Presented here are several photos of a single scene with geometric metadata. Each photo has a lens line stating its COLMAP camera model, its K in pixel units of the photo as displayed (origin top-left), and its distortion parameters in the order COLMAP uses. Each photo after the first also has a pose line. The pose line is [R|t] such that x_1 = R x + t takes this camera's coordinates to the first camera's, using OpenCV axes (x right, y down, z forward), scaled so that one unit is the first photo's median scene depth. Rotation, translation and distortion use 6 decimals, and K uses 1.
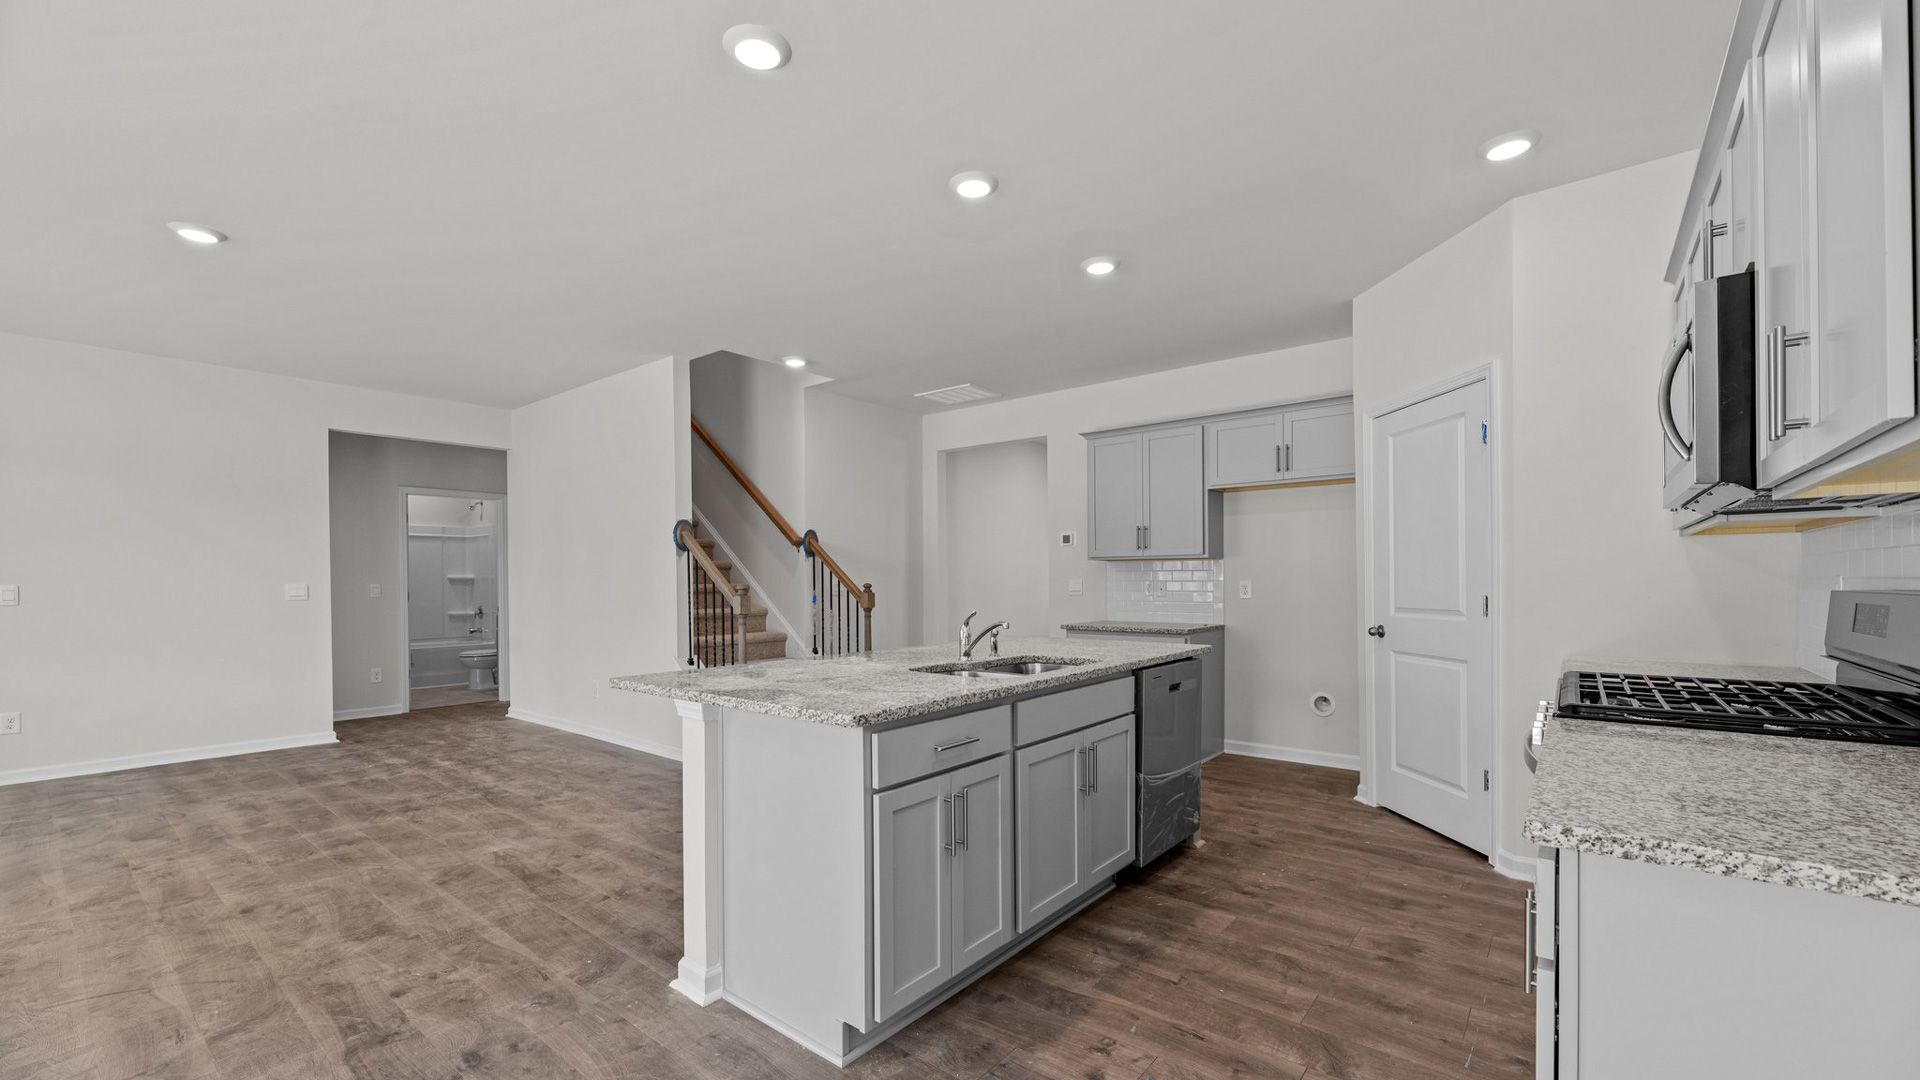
lens RADIAL K [[774.3, 0, 954.1], [0, 774.3, 589.2], [0, 0, 1]] dist [-0.003852, -0.001523]
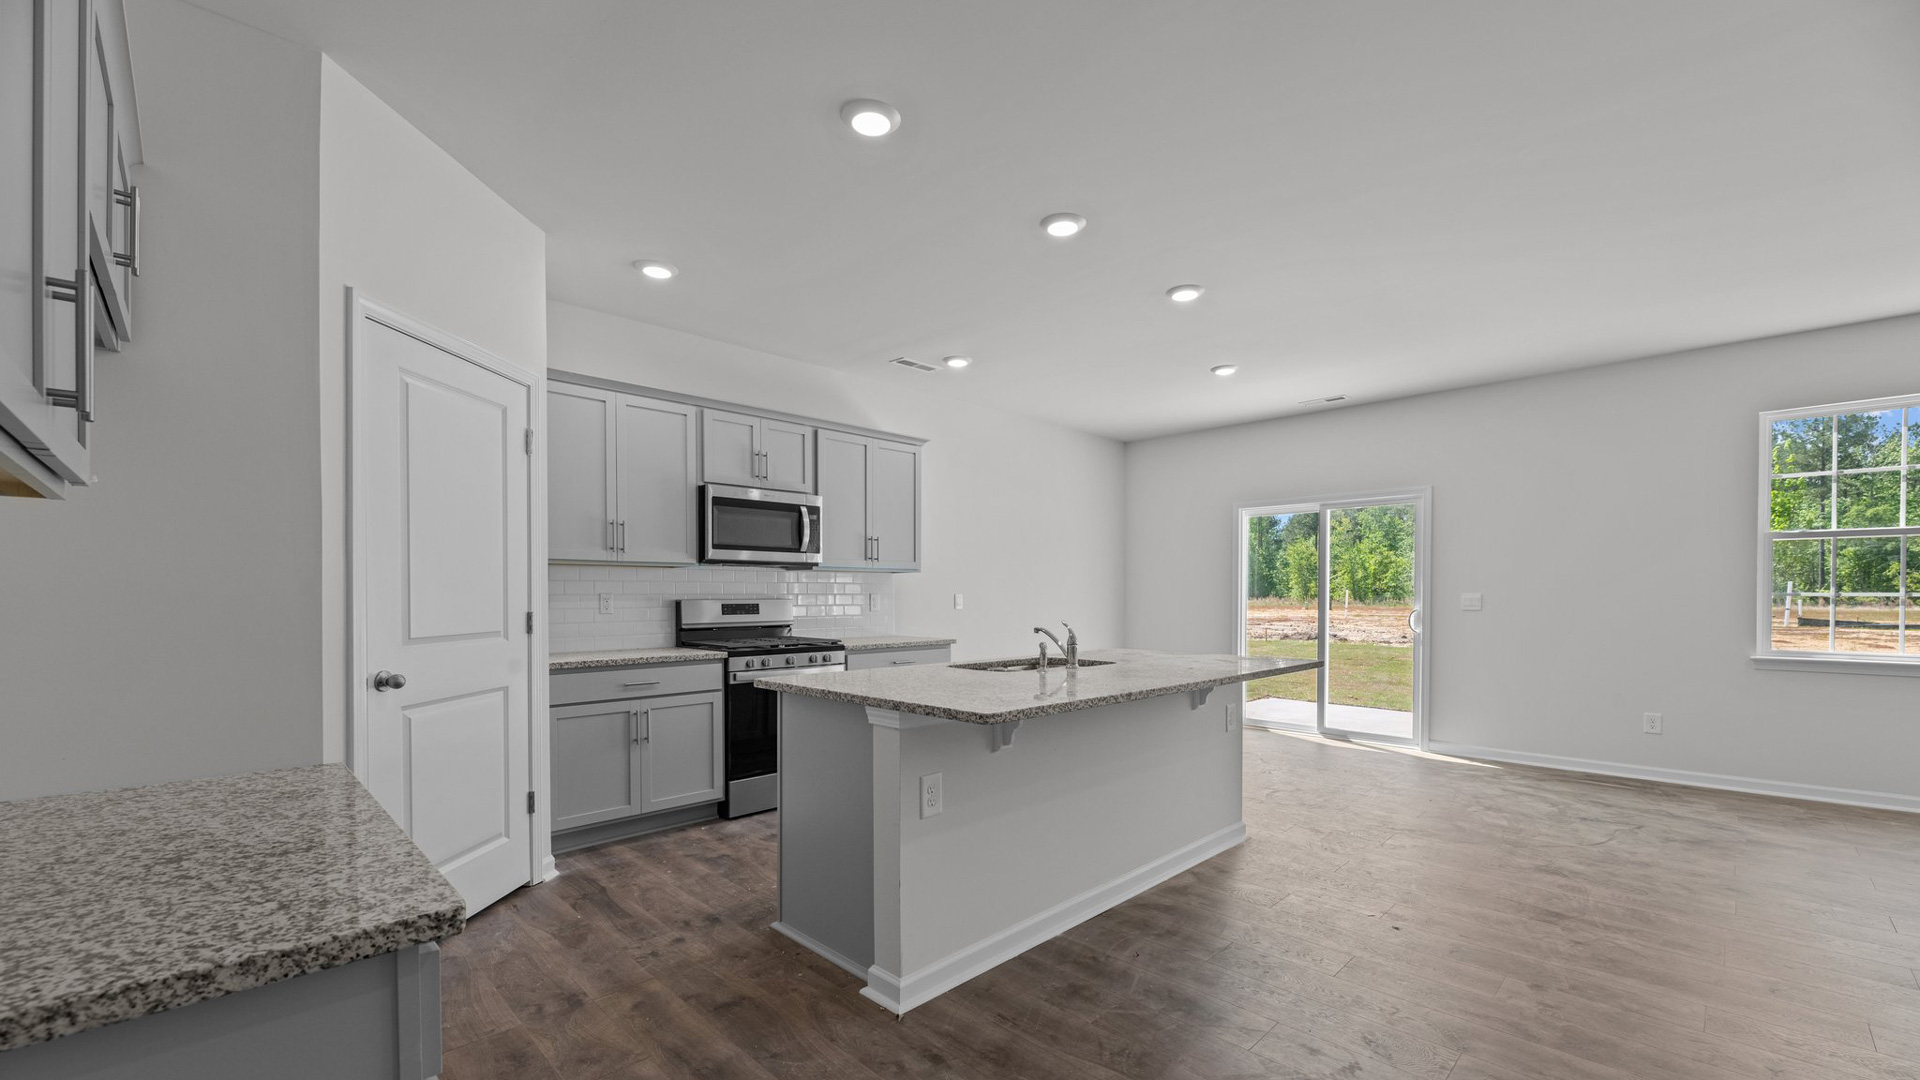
lens RADIAL K [[774.3, 0, 955.5], [0, 774.3, 599.3], [0, 0, 1]] dist [-0.003852, -0.001523]
pose [[-0.993989, 0.004744, 0.109380, 0.046042], [0.006638, 0.999834, 0.016955, -0.016789], [-0.109281, 0.017579, -0.993855, 1.620080]]
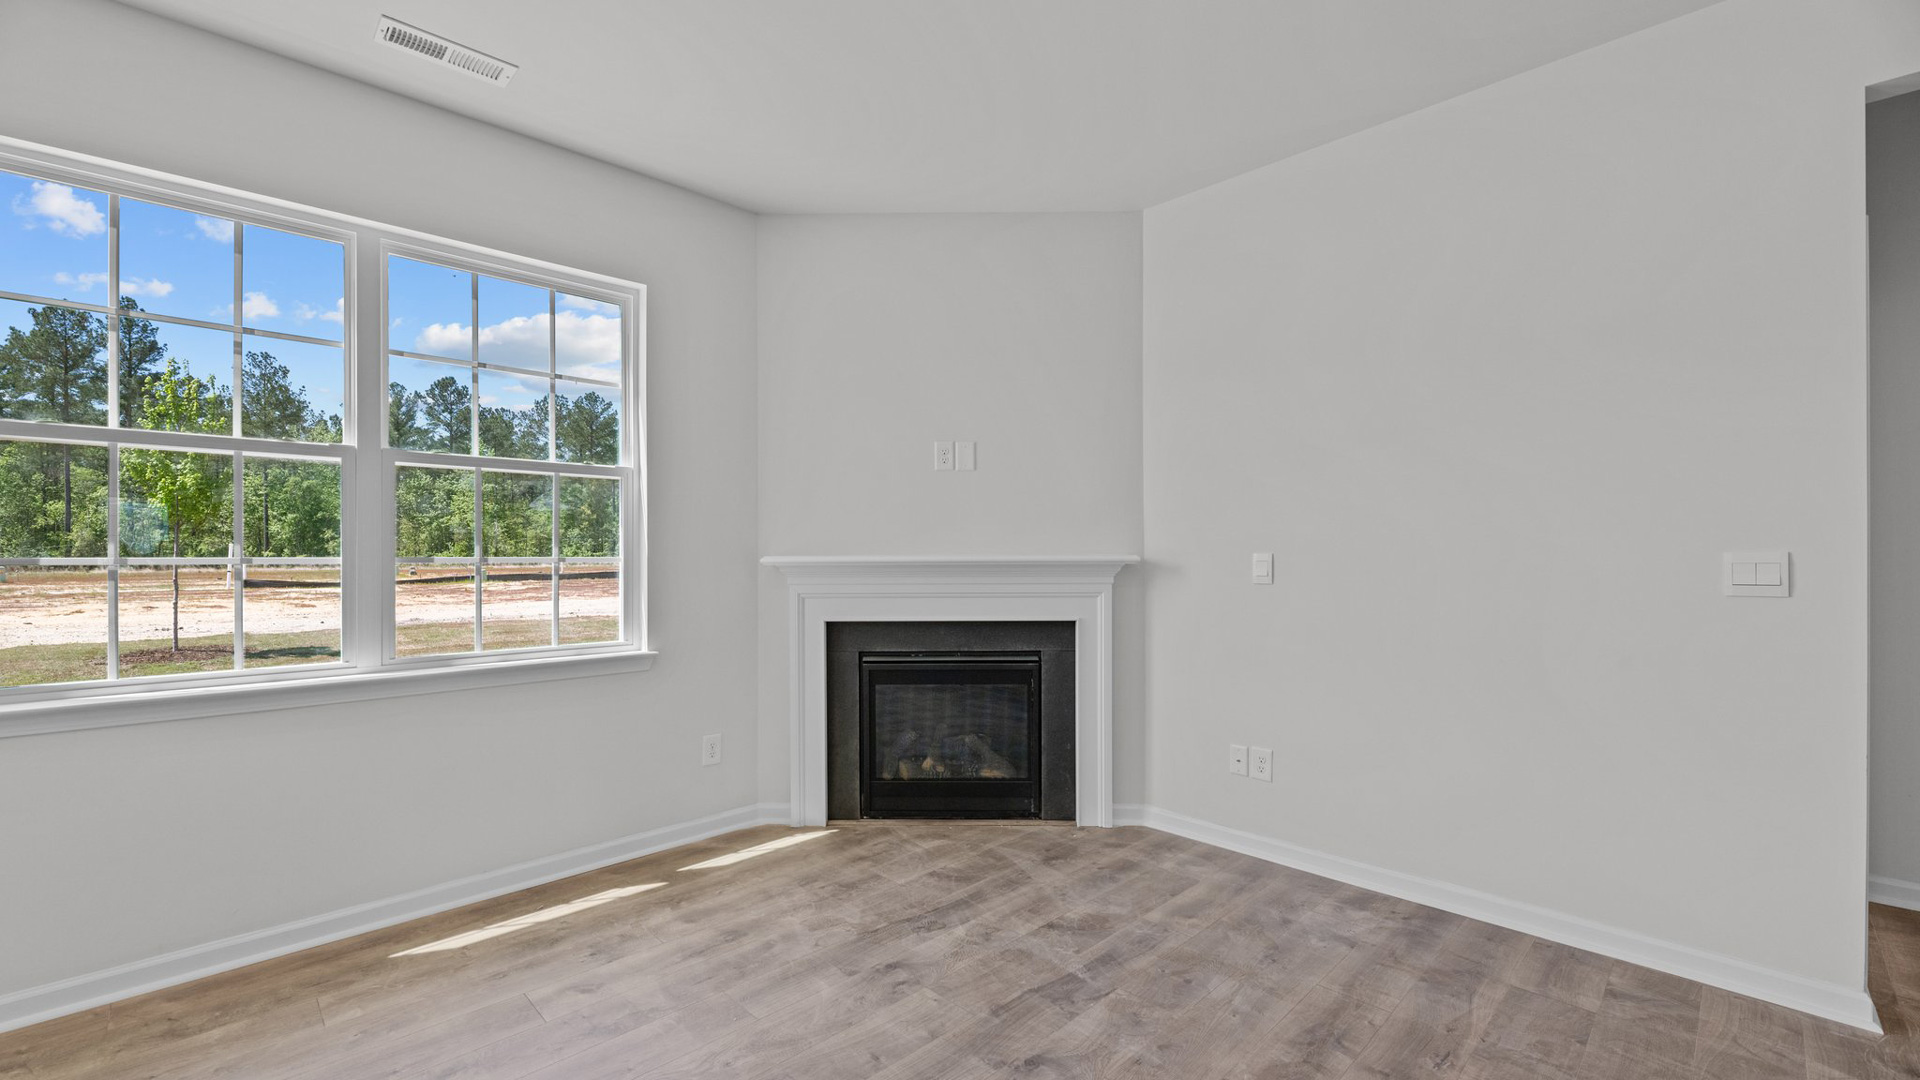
lens RADIAL K [[774.3, 0, 955.8], [0, 774.3, 565.9], [0, 0, 1]] dist [-0.003852, -0.001523]
pose [[-0.109739, 0.022033, -0.993716, -0.665480], [-0.006515, 0.999717, 0.022885, -0.008513], [0.993939, 0.008985, -0.109564, 0.985139]]
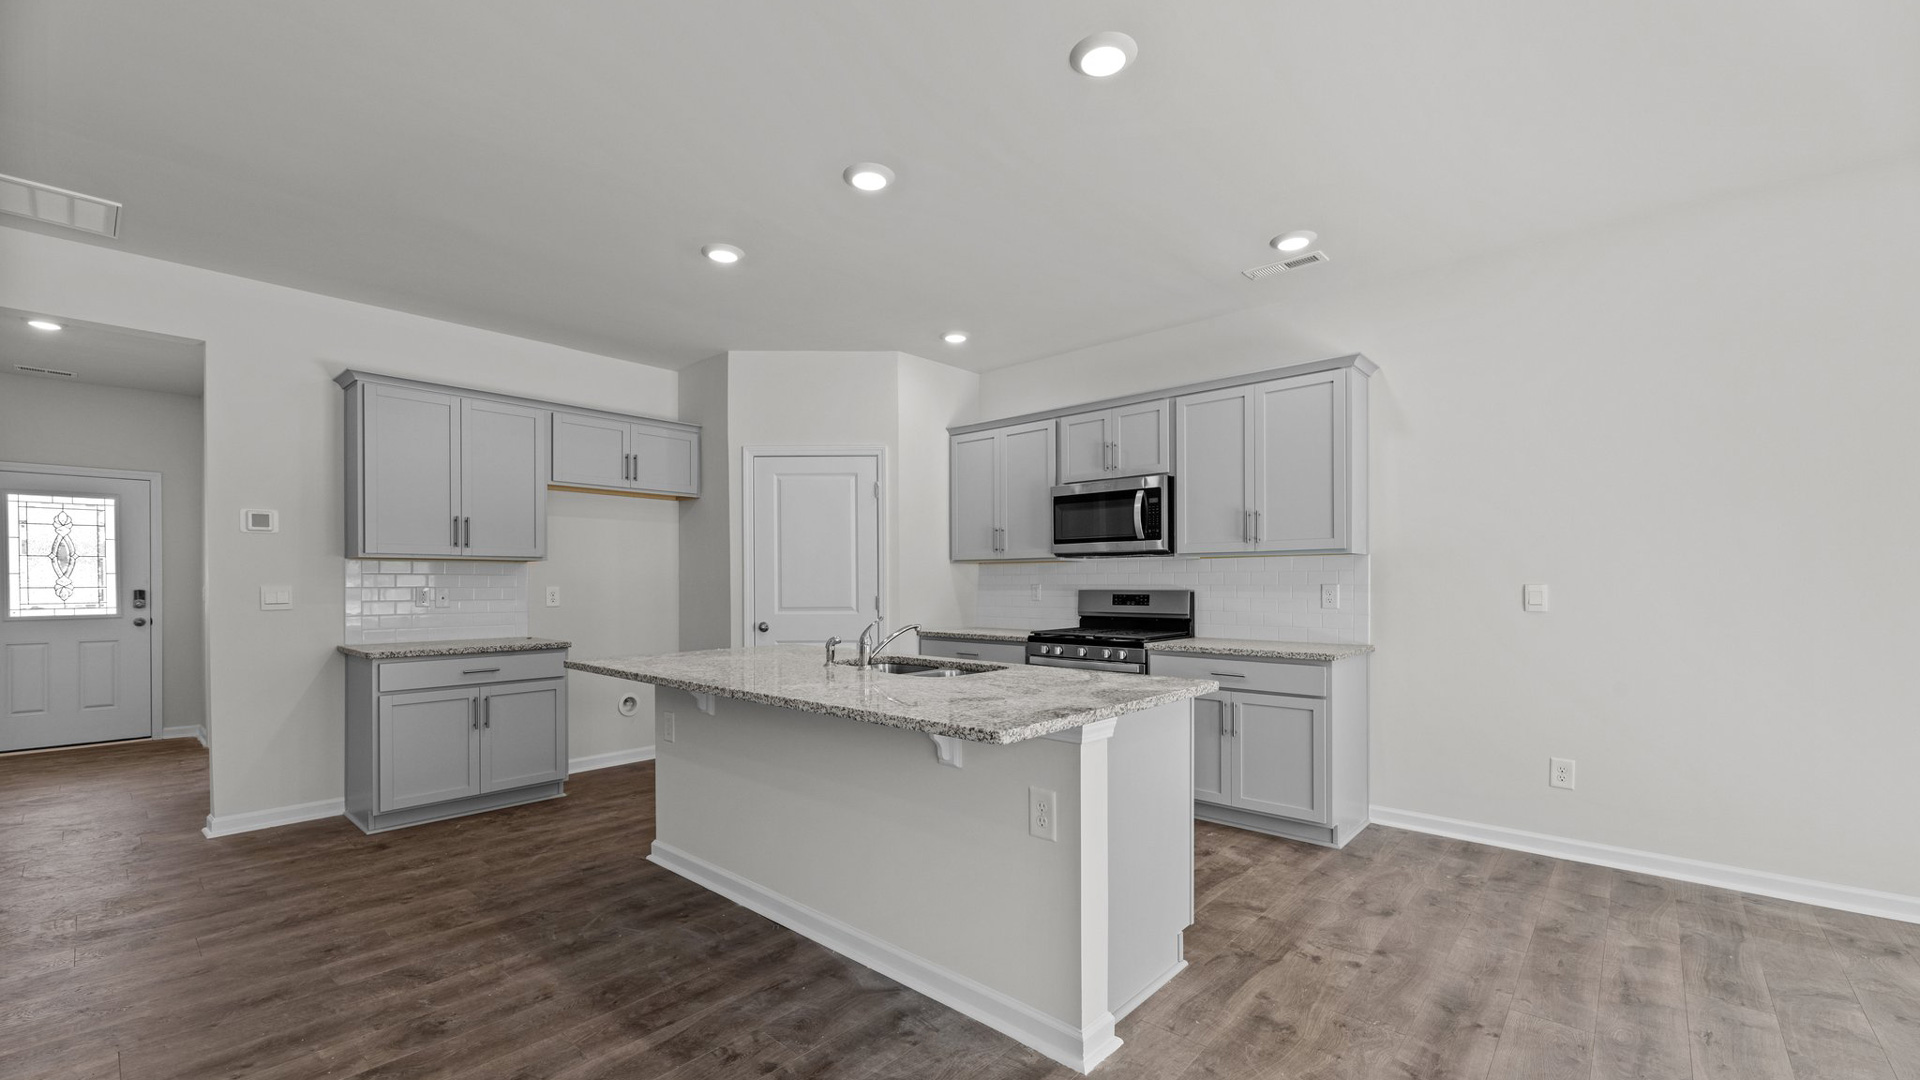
lens RADIAL K [[774.3, 0, 956.5], [0, 774.3, 581.5], [0, 0, 1]] dist [-0.003852, -0.001523]
pose [[0.047955, 0.007792, 0.998819, -0.722330], [0.012652, 0.999885, -0.008407, -0.004913], [-0.998769, 0.013041, 0.047851, 0.655168]]
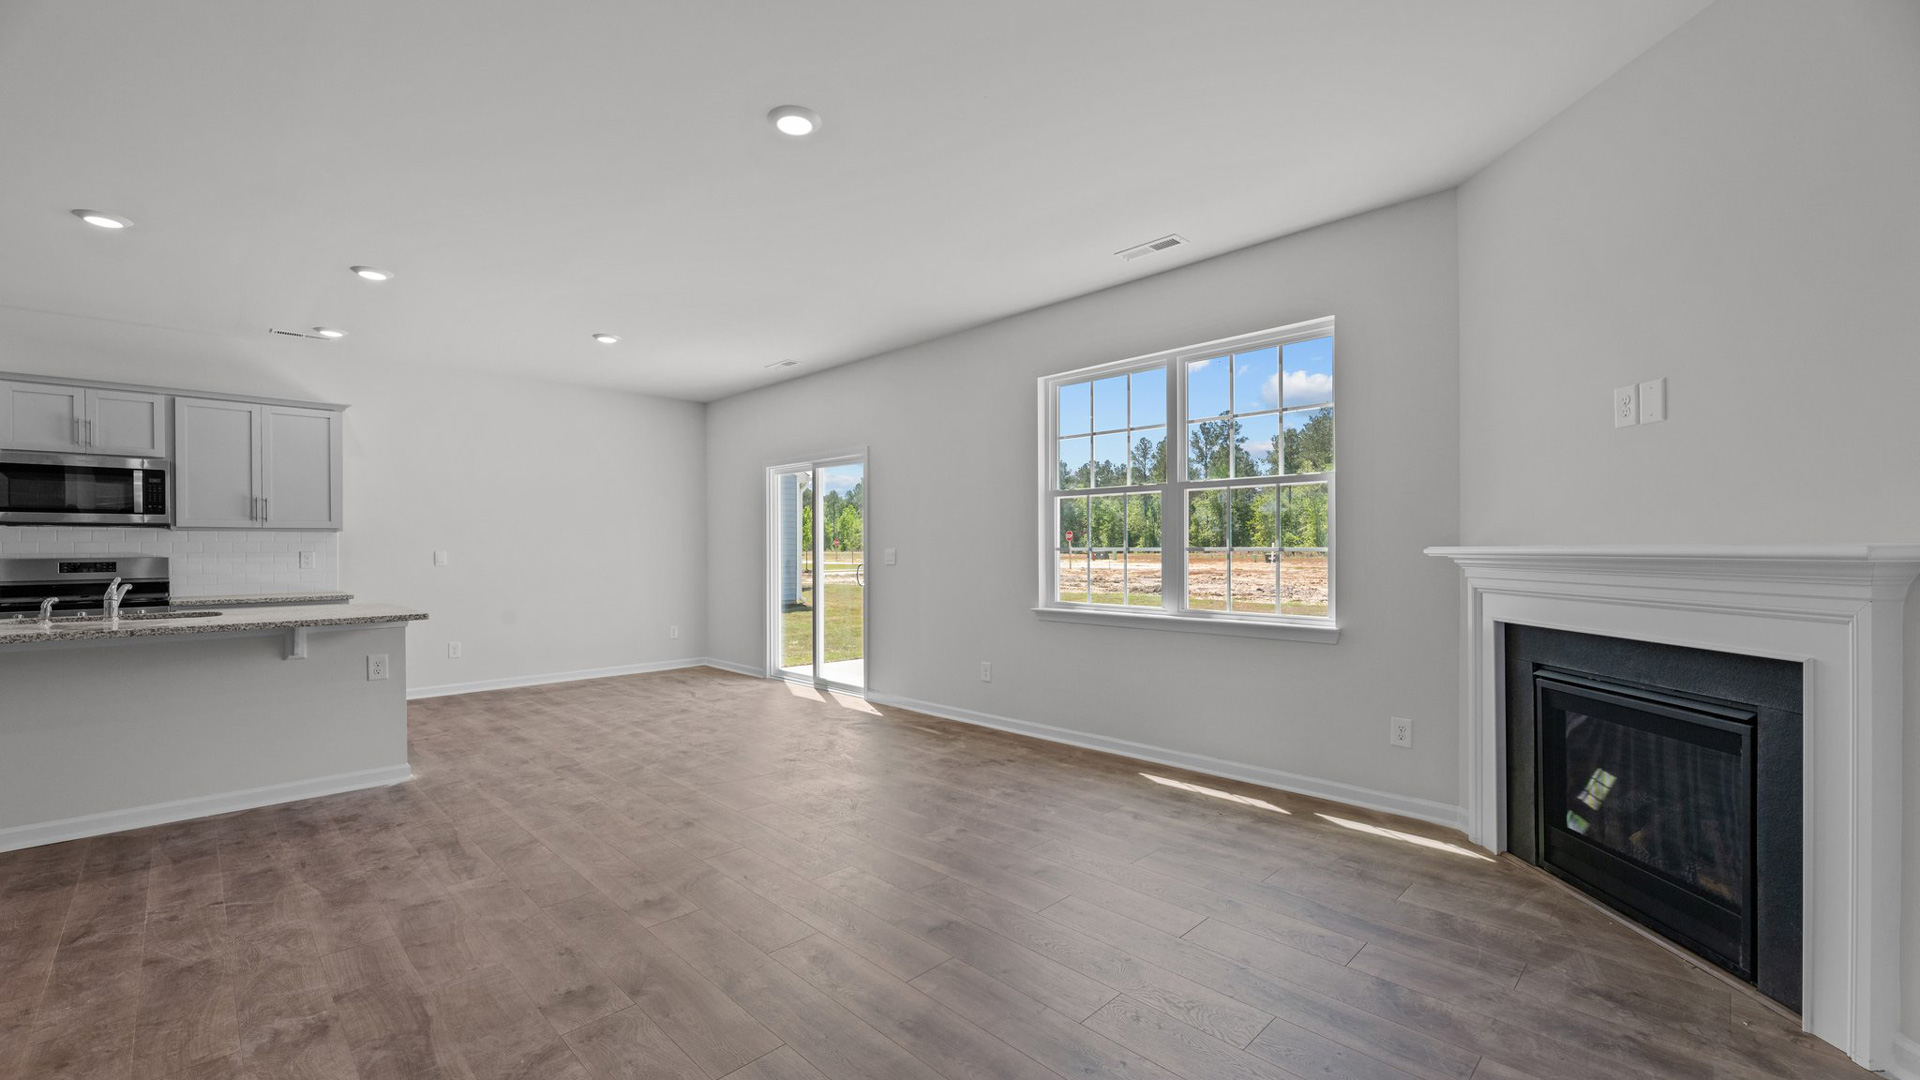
lens RADIAL K [[774.3, 0, 946.4], [0, 774.3, 552.4], [0, 0, 1]] dist [-0.003852, -0.001523]
pose [[-0.993870, 0.009547, 0.110146, -1.064209], [0.011267, 0.999824, 0.015008, -0.010608], [-0.109984, 0.016157, -0.993802, 1.568561]]
